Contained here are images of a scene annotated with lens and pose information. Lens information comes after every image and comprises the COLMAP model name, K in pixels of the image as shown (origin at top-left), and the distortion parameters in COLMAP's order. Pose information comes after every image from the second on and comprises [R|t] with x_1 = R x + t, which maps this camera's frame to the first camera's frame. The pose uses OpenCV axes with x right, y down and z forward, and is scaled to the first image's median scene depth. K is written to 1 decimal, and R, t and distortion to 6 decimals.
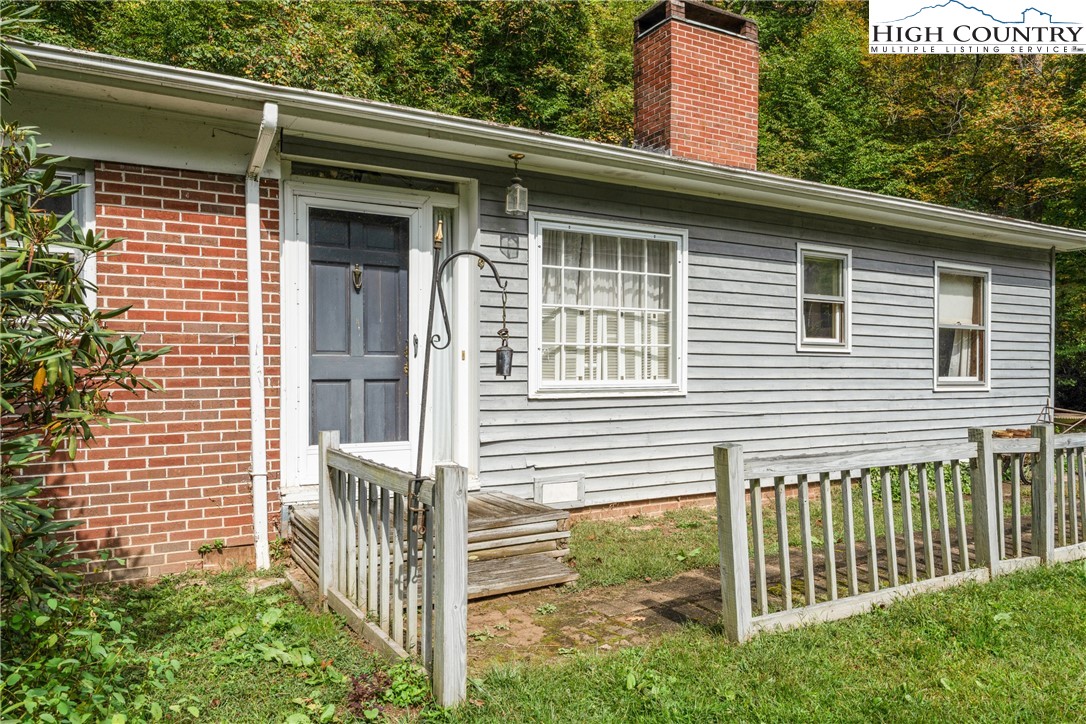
lens RADIAL K [[766.0, 0, 543.0], [0, 766.0, 362.0], [0, 0, 1]] dist [0.000056, 0.000188]
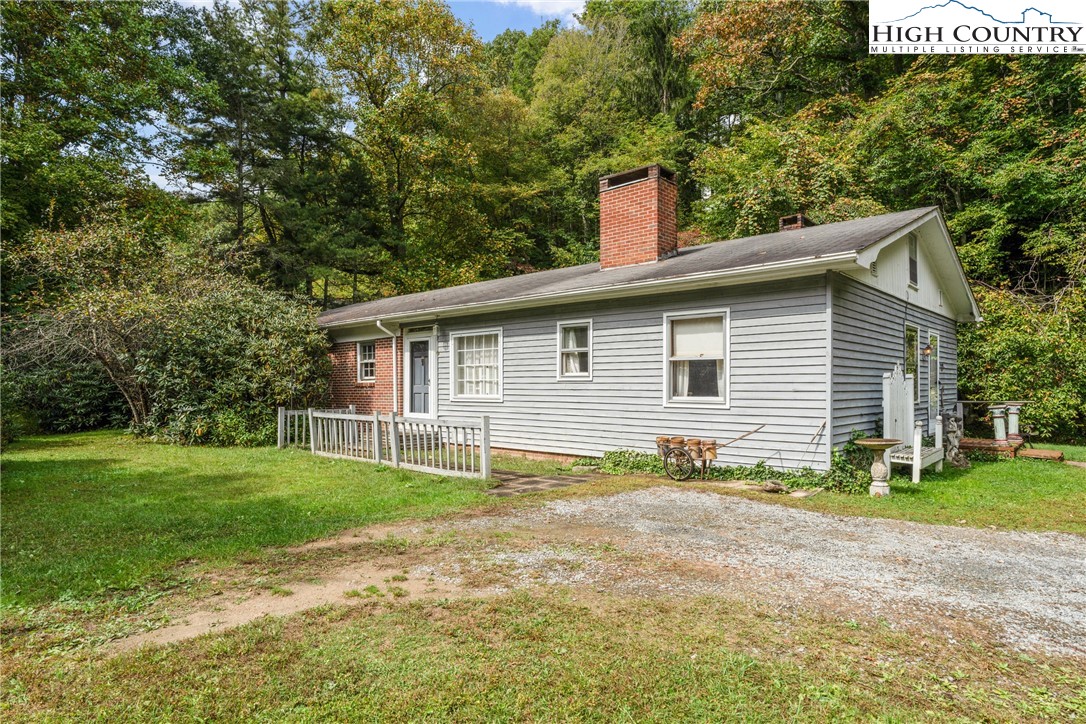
lens RADIAL K [[609.6, 0, 547.4], [0, 609.6, 382.8], [0, 0, 1]] dist [-0.001294, -0.000292]
pose [[0.313869, -0.008517, -0.949428, 1.751860], [0.008207, 0.999947, -0.006257, 0.000145], [0.949431, -0.005828, 0.313922, 0.528692]]
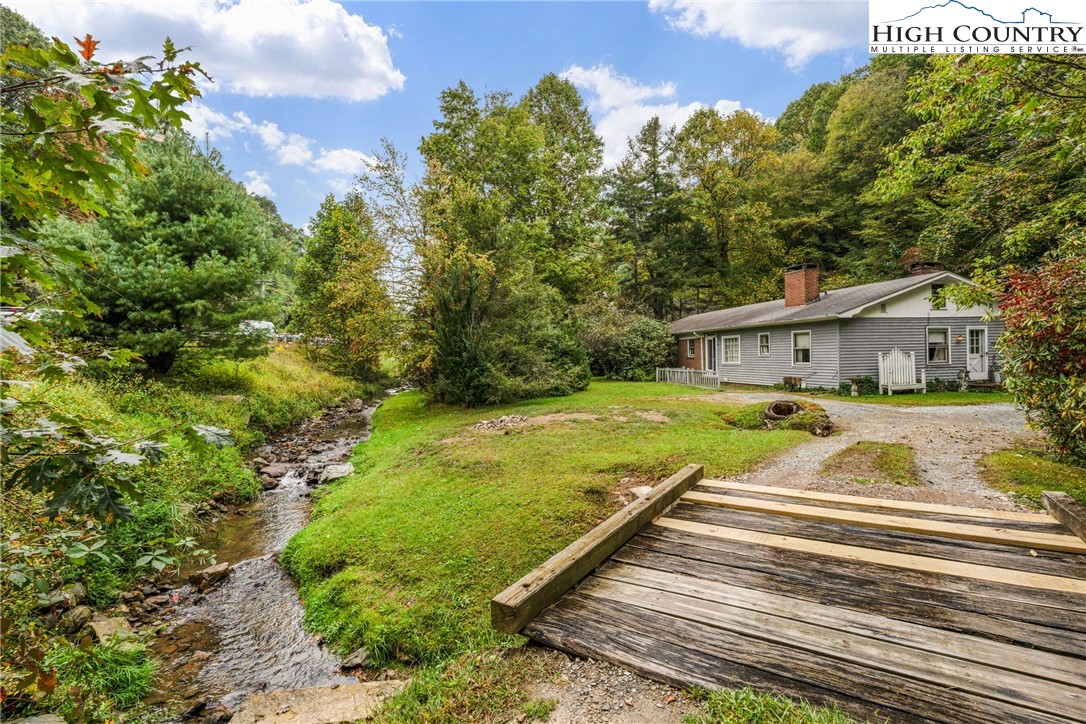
lens RADIAL K [[513.3, 0, 543.0], [0, 513.3, 362.0], [0, 0, 1]] dist [0.000004, 0.000106]
pose [[-0.310137, 0.015129, -0.950572, 3.785860], [0.026299, 0.999627, 0.007329, -0.037848], [0.950328, -0.022726, -0.310419, 0.734450]]
